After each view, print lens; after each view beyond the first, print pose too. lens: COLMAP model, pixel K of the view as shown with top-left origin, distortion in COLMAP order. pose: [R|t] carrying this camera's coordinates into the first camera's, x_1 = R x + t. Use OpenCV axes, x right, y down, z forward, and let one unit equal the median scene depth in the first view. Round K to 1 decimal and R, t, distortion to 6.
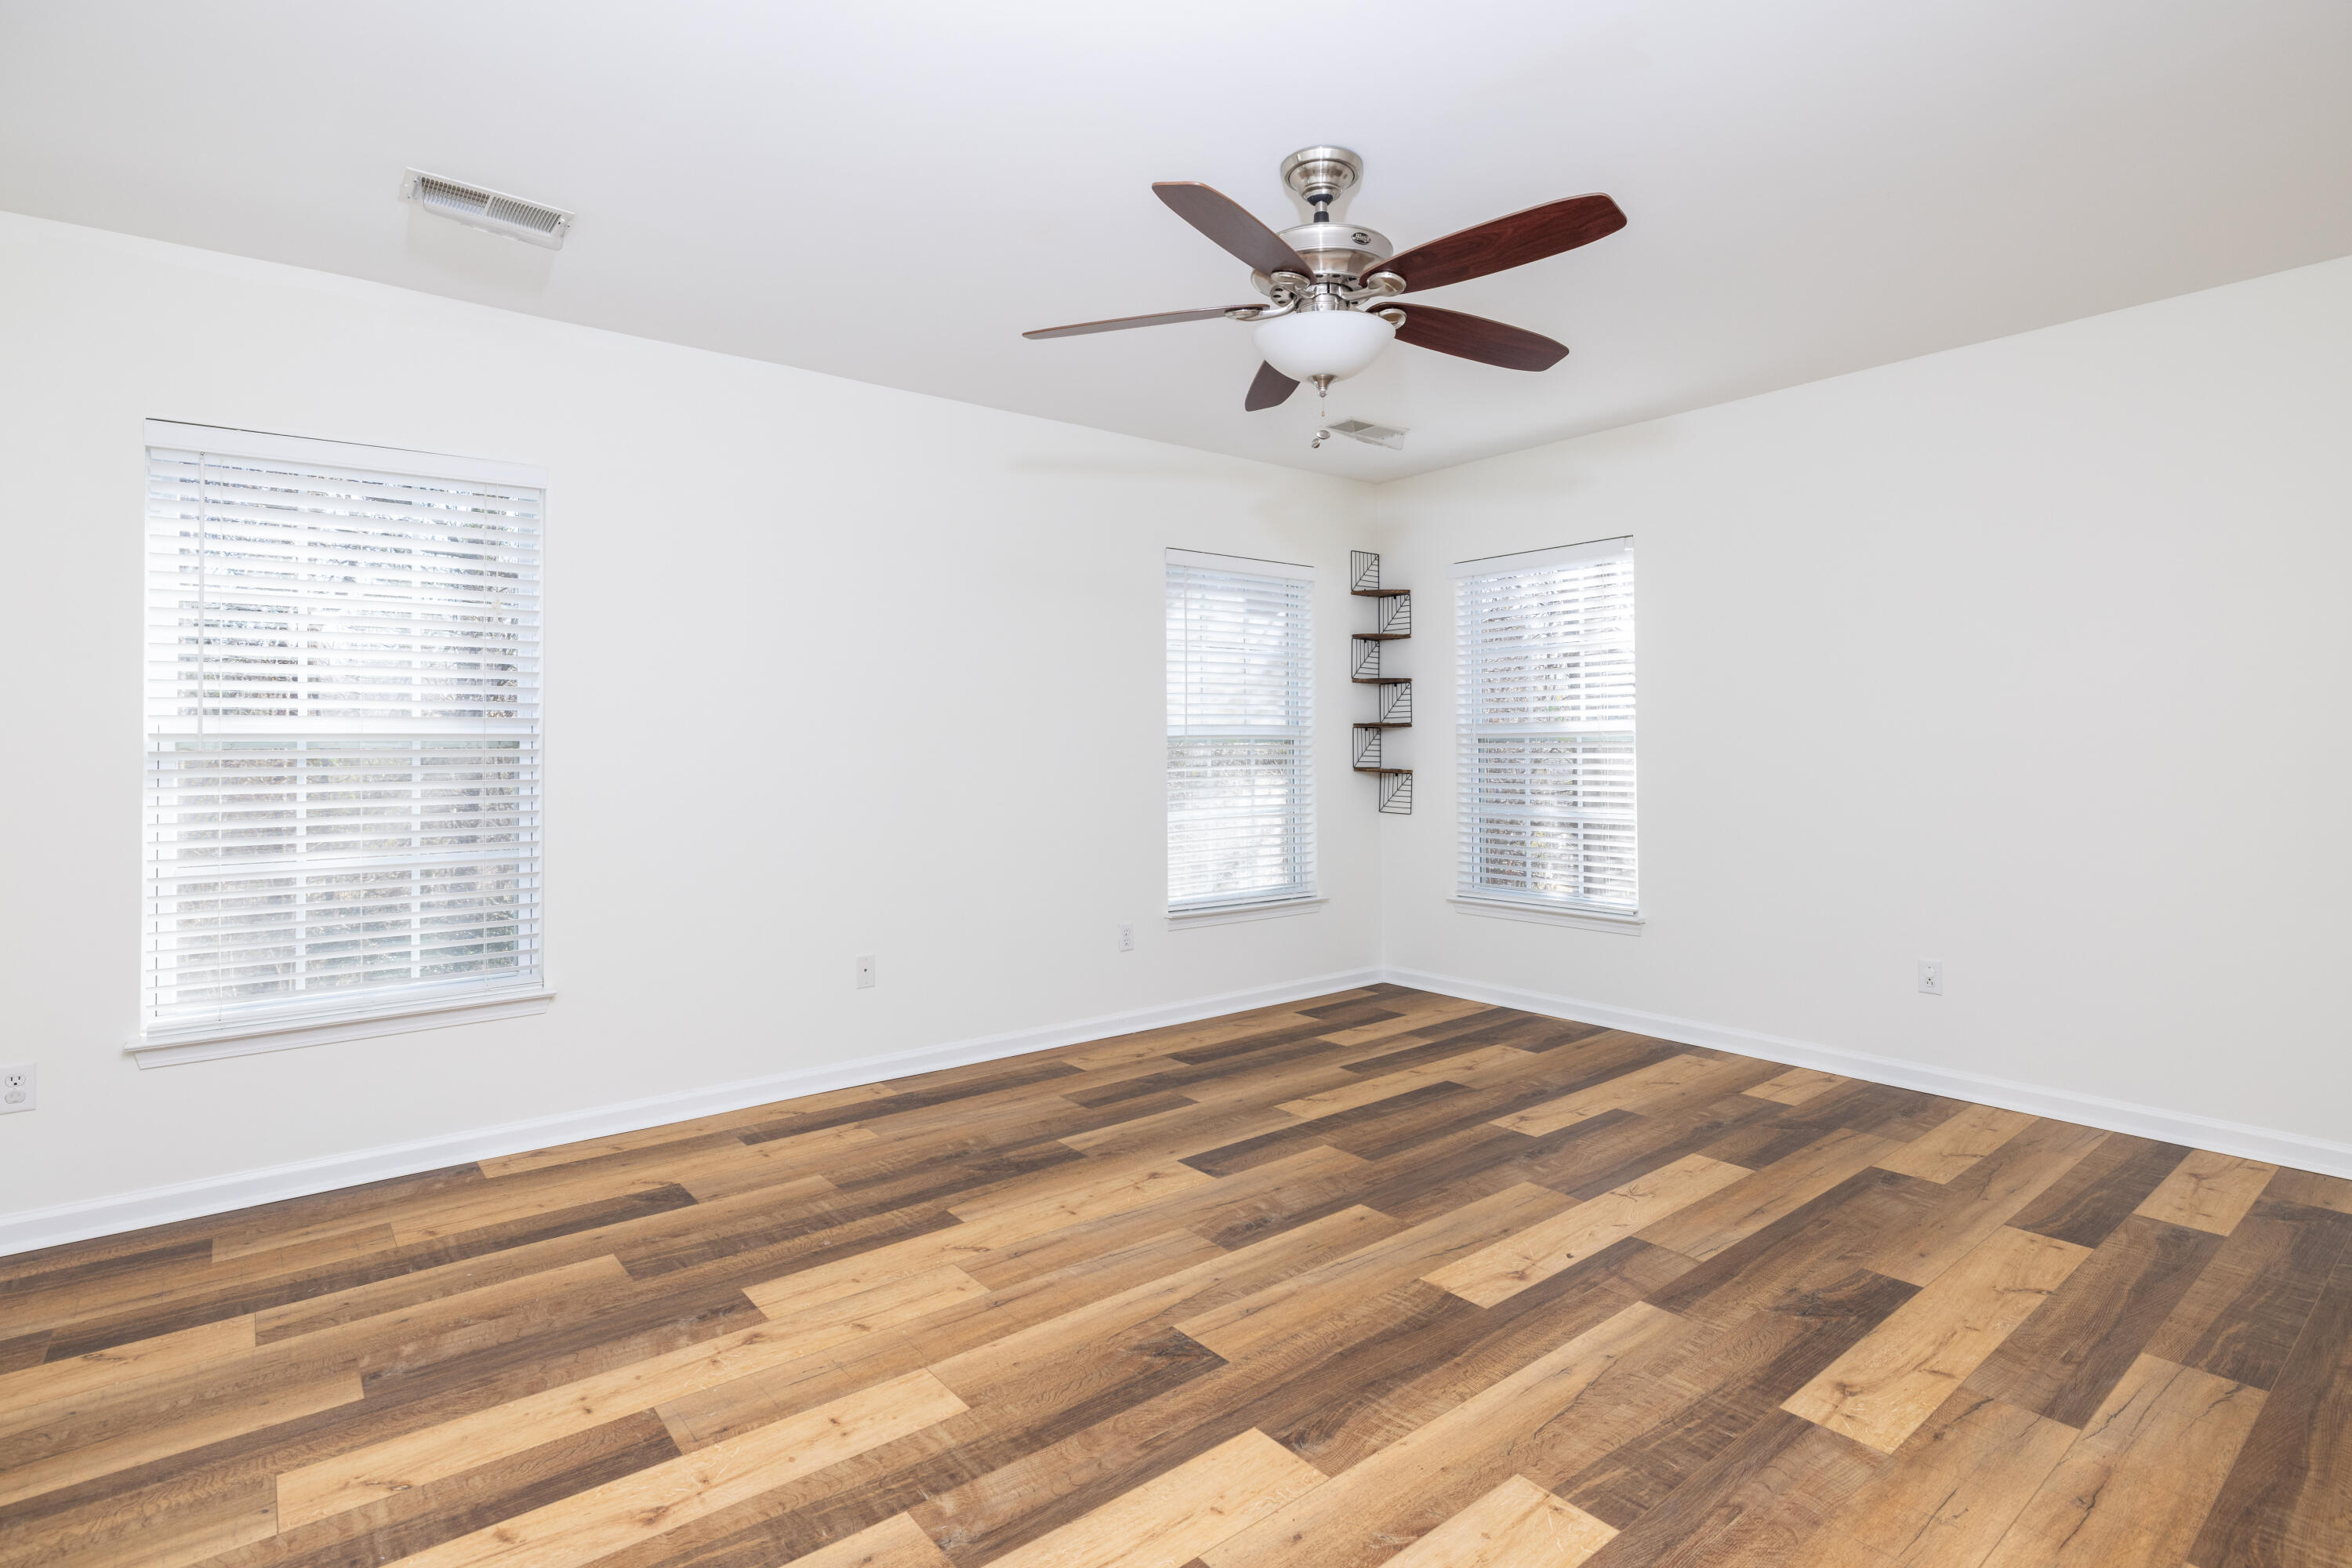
lens RADIAL K [[1124.1, 0, 1164.2], [0, 1124.1, 756.3], [0, 0, 1]] dist [-0.001027, -0.000246]
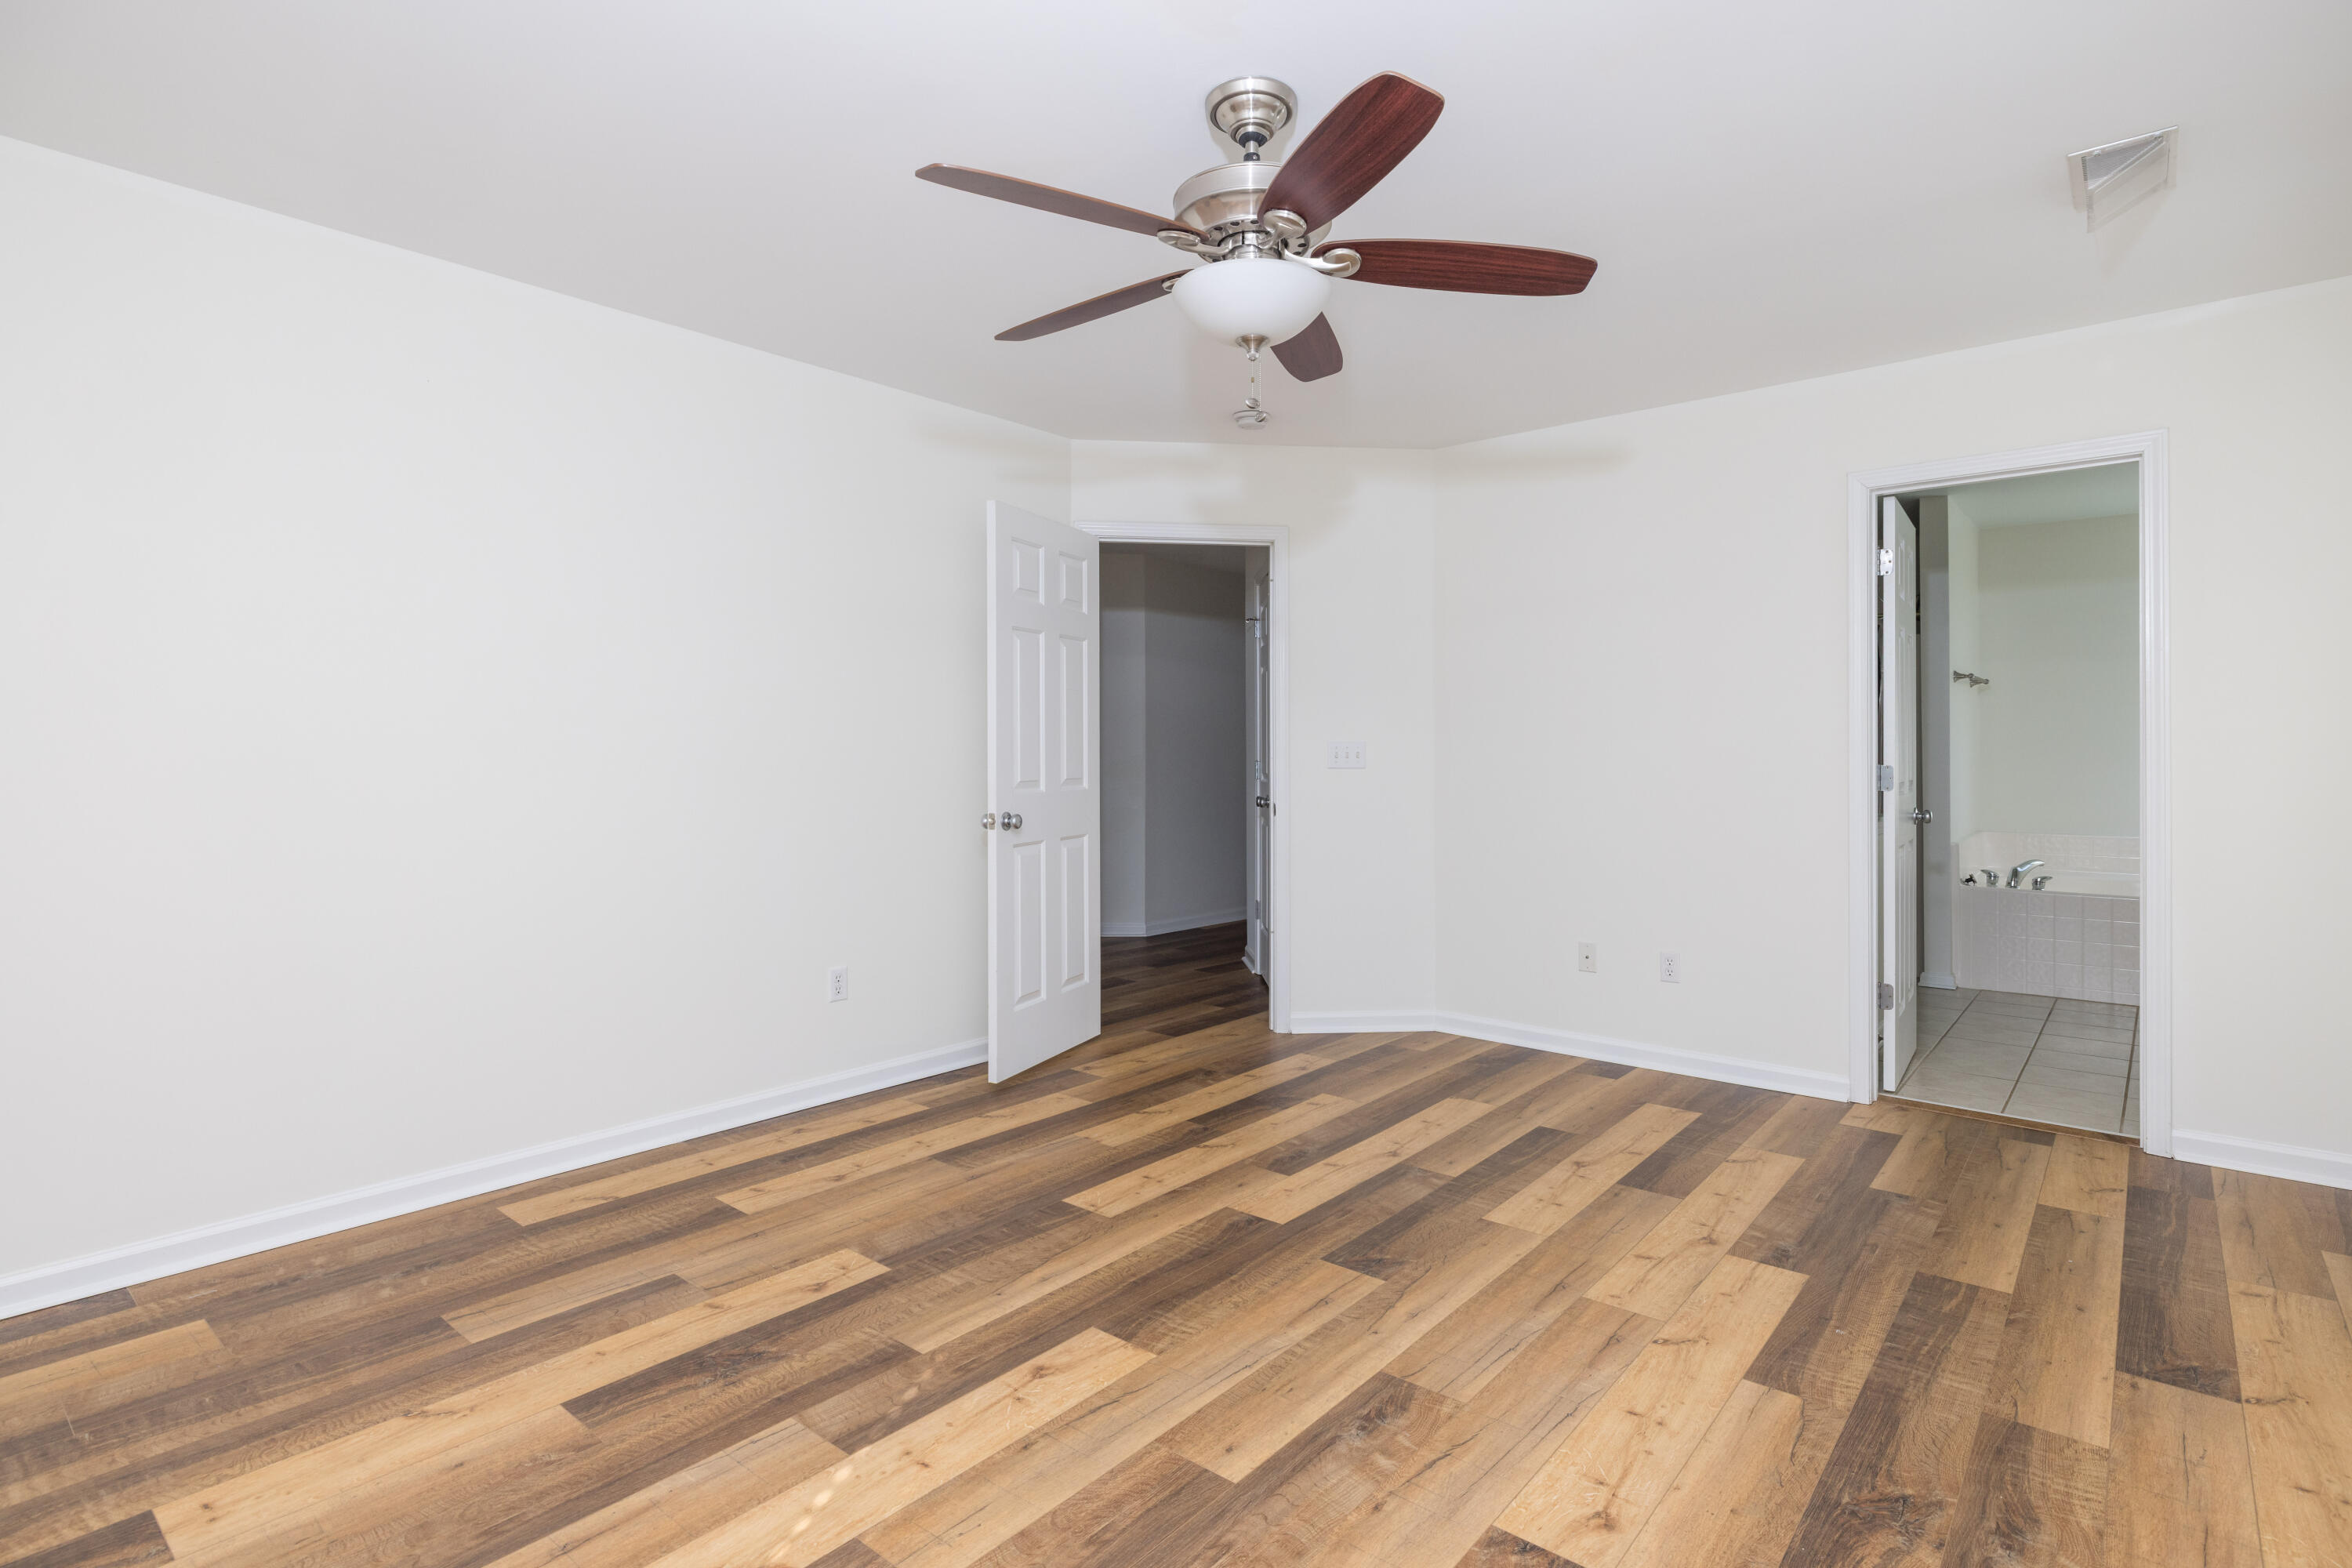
lens RADIAL K [[1124.1, 0, 1164.2], [0, 1124.1, 756.3], [0, 0, 1]] dist [-0.001027, -0.000246]
pose [[-0.985075, 0.005973, -0.172024, 0.394624], [0.004158, 0.999932, 0.010905, -0.014730], [0.172077, 0.010027, -0.985032, 1.988370]]
